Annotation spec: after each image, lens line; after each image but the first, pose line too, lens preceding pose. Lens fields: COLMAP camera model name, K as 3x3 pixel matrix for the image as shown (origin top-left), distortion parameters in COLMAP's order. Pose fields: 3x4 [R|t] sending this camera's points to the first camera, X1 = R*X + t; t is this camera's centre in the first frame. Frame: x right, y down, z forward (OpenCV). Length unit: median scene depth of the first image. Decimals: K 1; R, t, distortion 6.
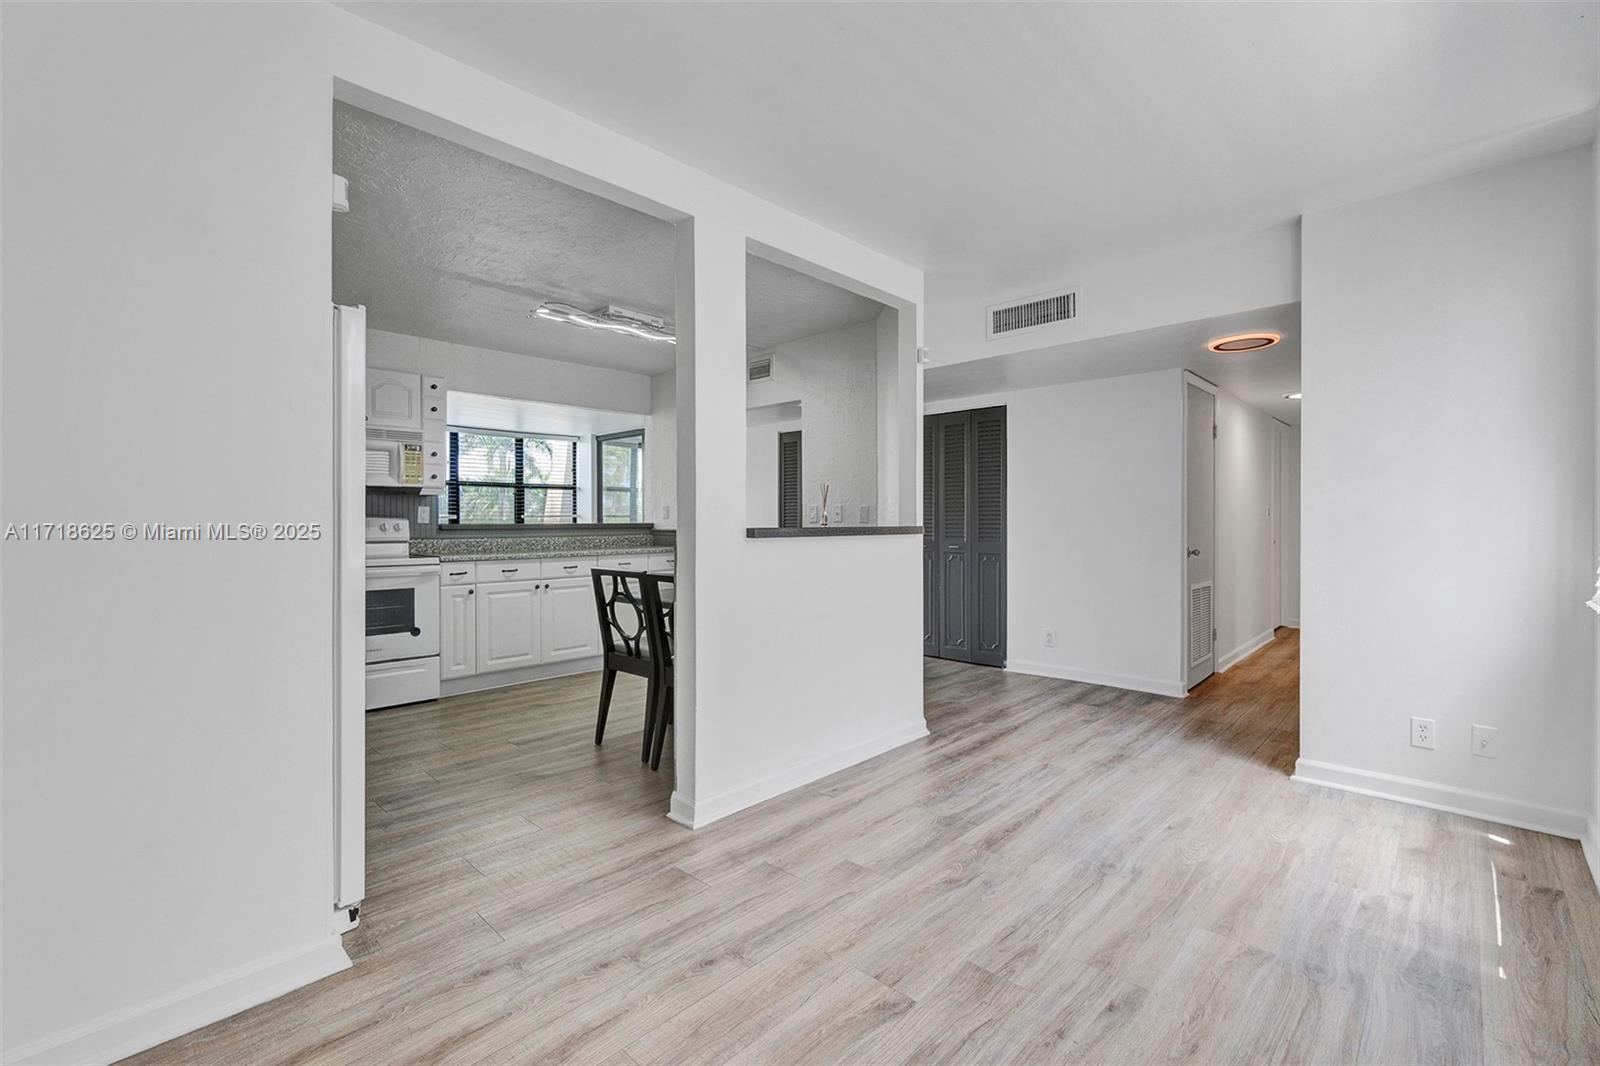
lens RADIAL K [[700.2, 0, 795.2], [0, 700.2, 522.4], [0, 0, 1]] dist [-0.006071, 0.002410]
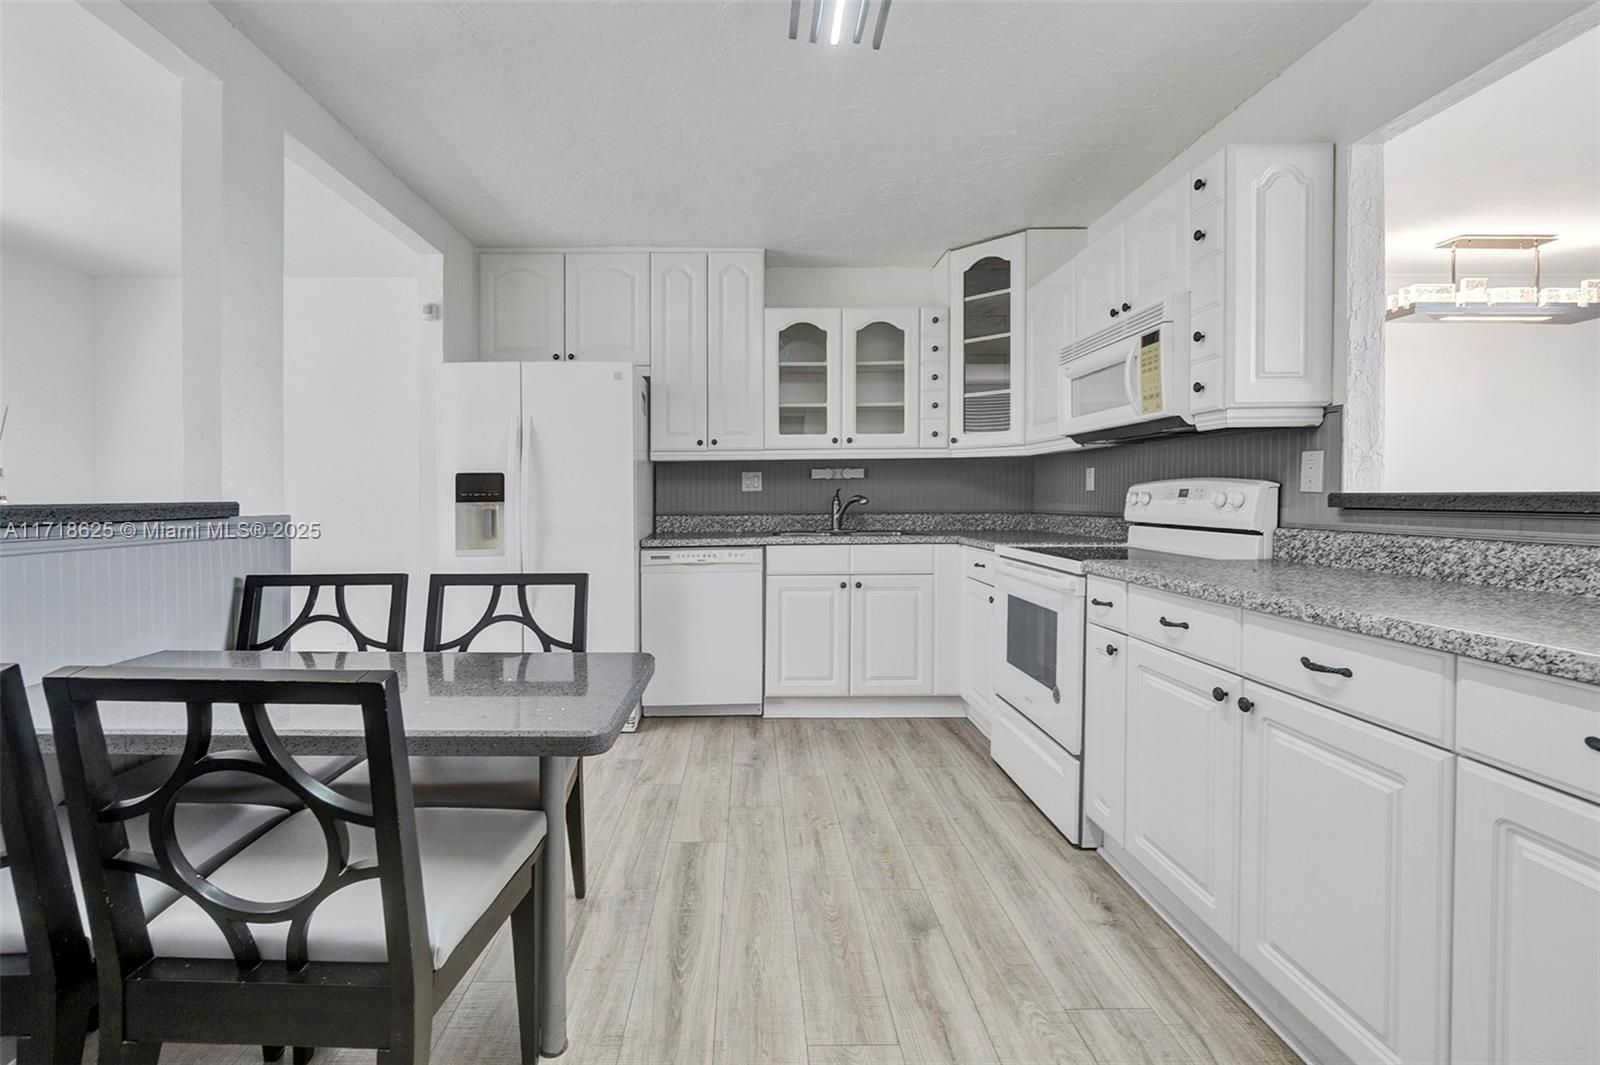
lens RADIAL K [[700.2, 0, 752.7], [0, 700.2, 519.9], [0, 0, 1]] dist [-0.006071, 0.002410]
pose [[-0.722679, 0.027866, -0.690622, -0.006142], [0.003457, 0.999320, 0.036704, 0.001494], [0.691175, 0.024138, -0.722284, 1.094842]]
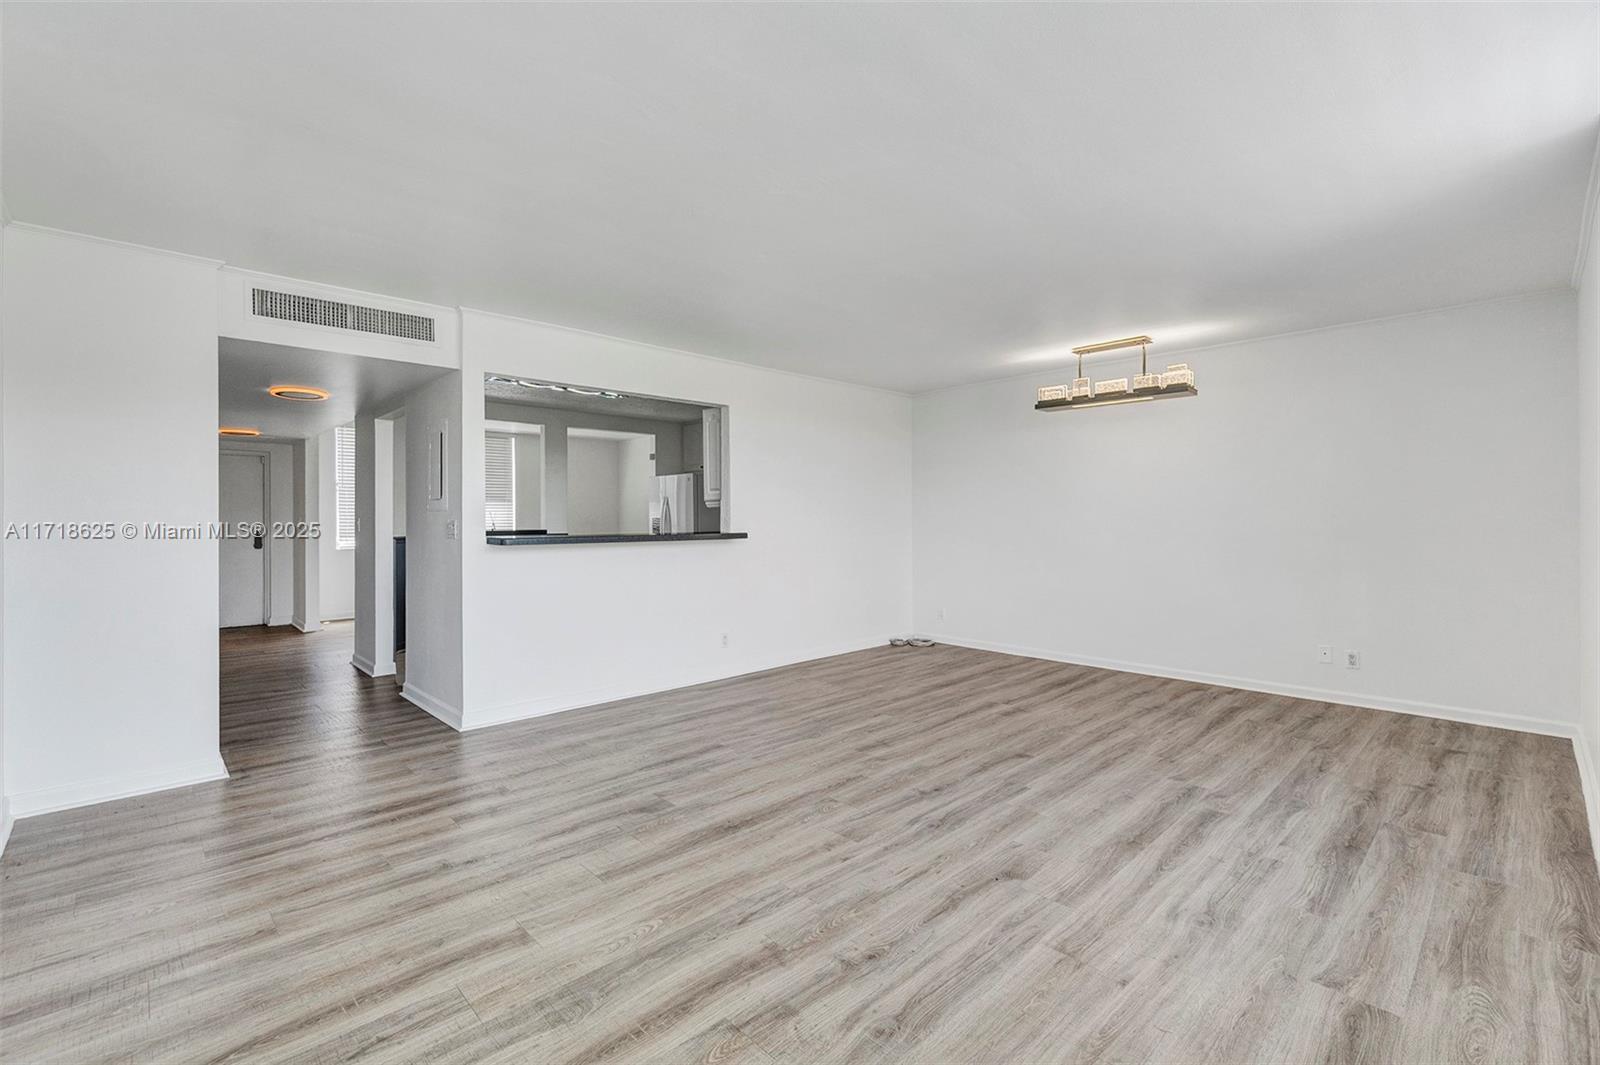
lens RADIAL K [[700.2, 0, 783.9], [0, 700.2, 518.8], [0, 0, 1]] dist [-0.006071, 0.002410]
pose [[-0.998601, 0.004495, 0.052692, -0.683728], [0.004541, 0.999989, 0.000752, -0.019227], [-0.052688, 0.000990, -0.998611, 2.158206]]
